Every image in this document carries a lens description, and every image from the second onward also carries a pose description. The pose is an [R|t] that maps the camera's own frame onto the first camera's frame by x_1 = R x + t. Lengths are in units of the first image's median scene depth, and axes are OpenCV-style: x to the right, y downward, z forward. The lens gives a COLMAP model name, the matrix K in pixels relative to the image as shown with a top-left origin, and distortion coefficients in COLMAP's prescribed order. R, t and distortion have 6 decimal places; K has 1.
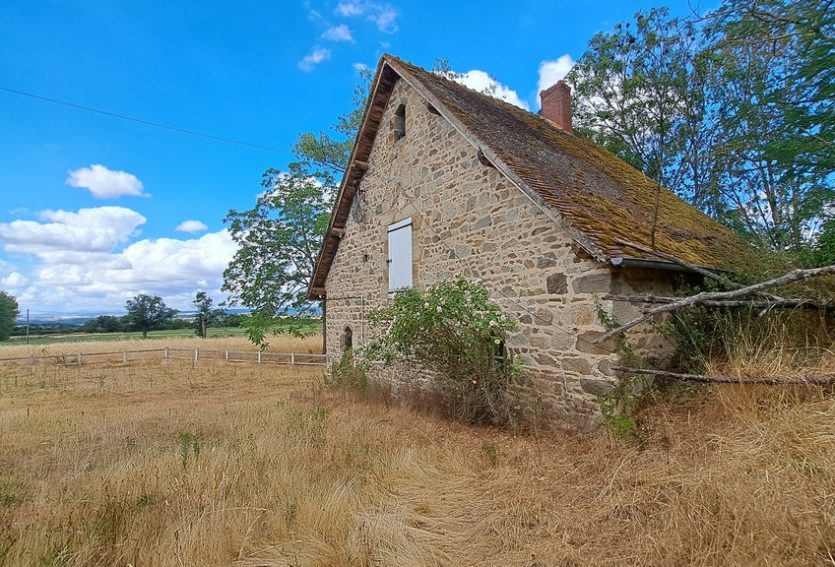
lens RADIAL K [[406.7, 0, 416.7], [0, 406.7, 284.3], [0, 0, 1]] dist [-0.008203, -0.003051]
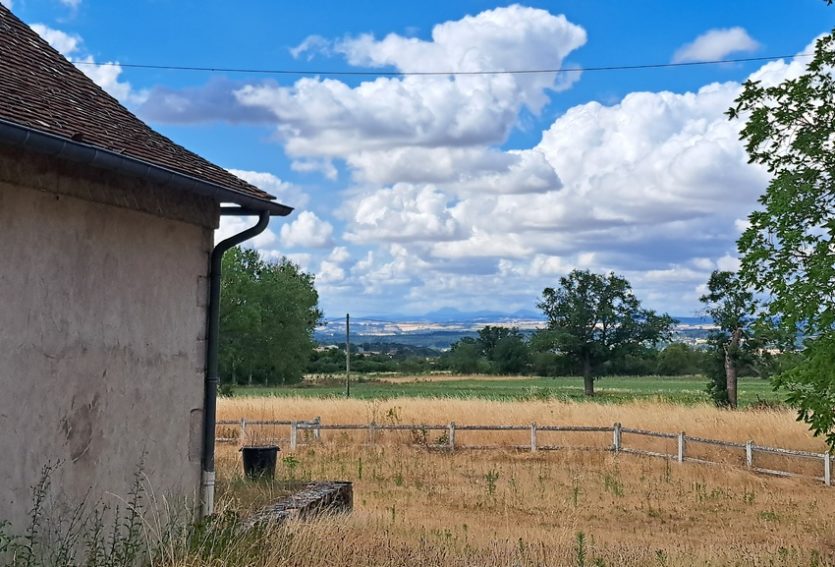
lens RADIAL K [[1002.3, 0, 423.6], [0, 1002.3, 284.6], [0, 0, 1]] dist [0.136524, 0.000000]
pose [[0.748672, -0.022609, -0.662555, -0.228640], [0.024623, 0.999677, -0.006290, 0.043364], [0.662483, -0.011605, 0.748987, 0.291427]]
